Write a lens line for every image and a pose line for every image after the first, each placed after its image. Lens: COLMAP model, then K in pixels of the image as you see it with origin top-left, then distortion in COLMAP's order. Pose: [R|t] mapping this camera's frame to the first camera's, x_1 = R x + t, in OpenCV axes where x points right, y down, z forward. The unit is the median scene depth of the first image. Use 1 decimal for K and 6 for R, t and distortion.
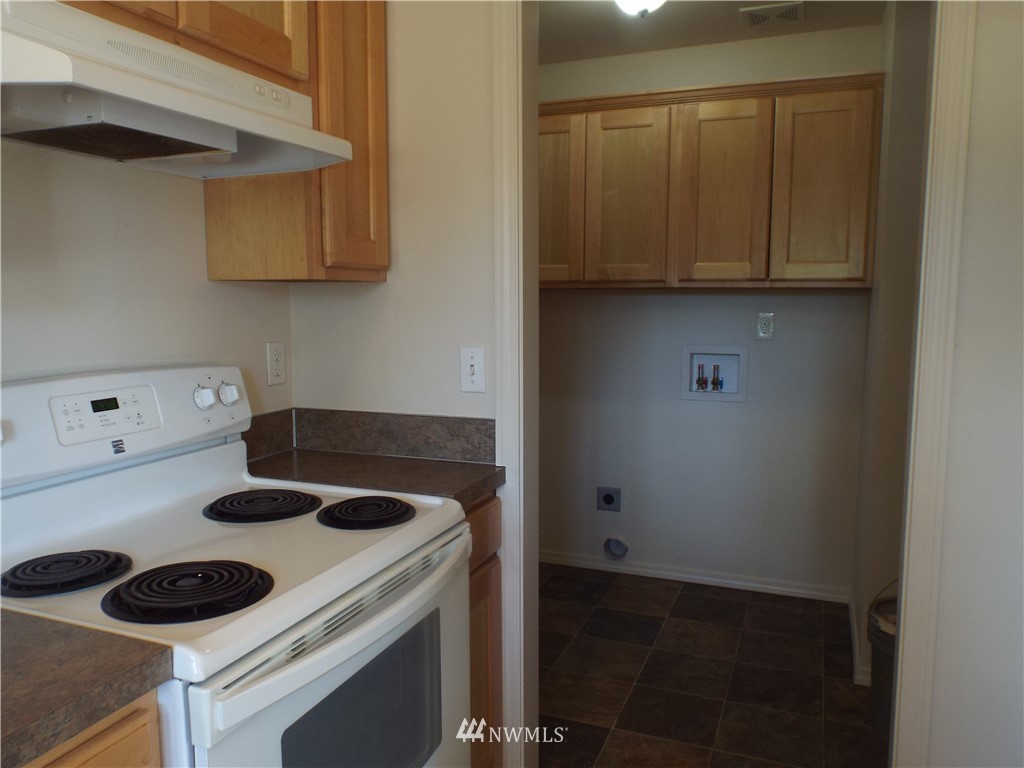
lens RADIAL K [[775.0, 0, 514.3], [0, 775.0, 389.1], [0, 0, 1]] dist [0.010203, -0.016333]
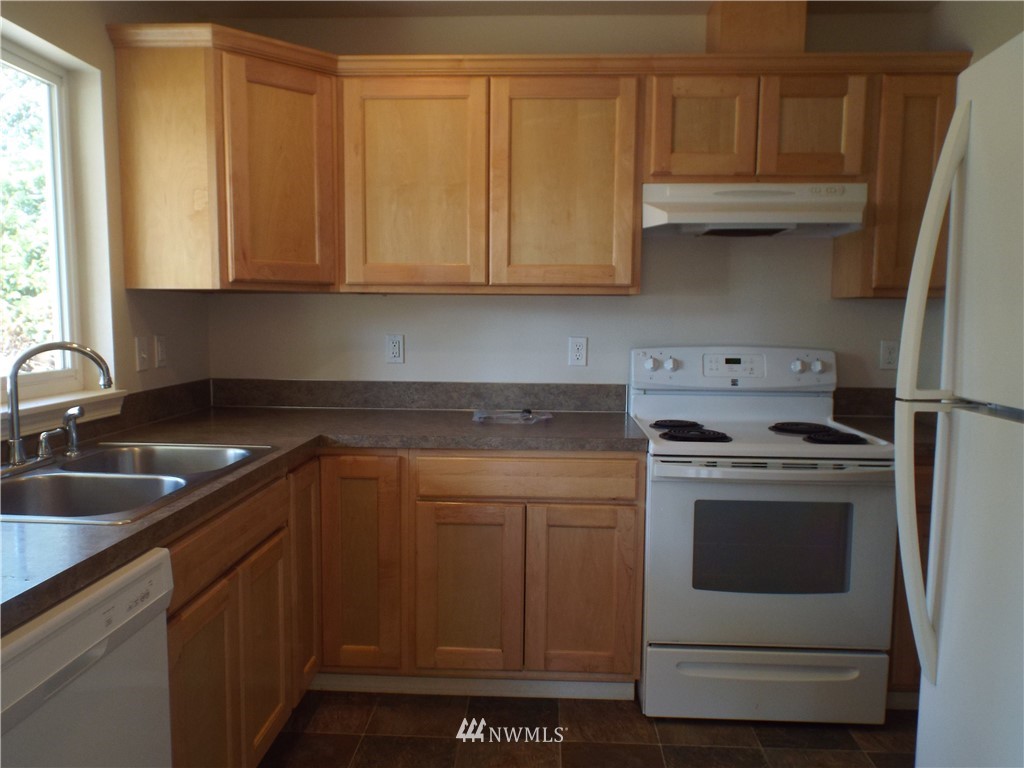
lens RADIAL K [[775.0, 0, 512.4], [0, 775.0, 385.9], [0, 0, 1]] dist [0.010203, -0.016333]
pose [[0.310606, 0.086395, -0.946605, 1.126774], [-0.118812, 0.991580, 0.051515, 0.044596], [0.943084, 0.096467, 0.318255, -0.165600]]
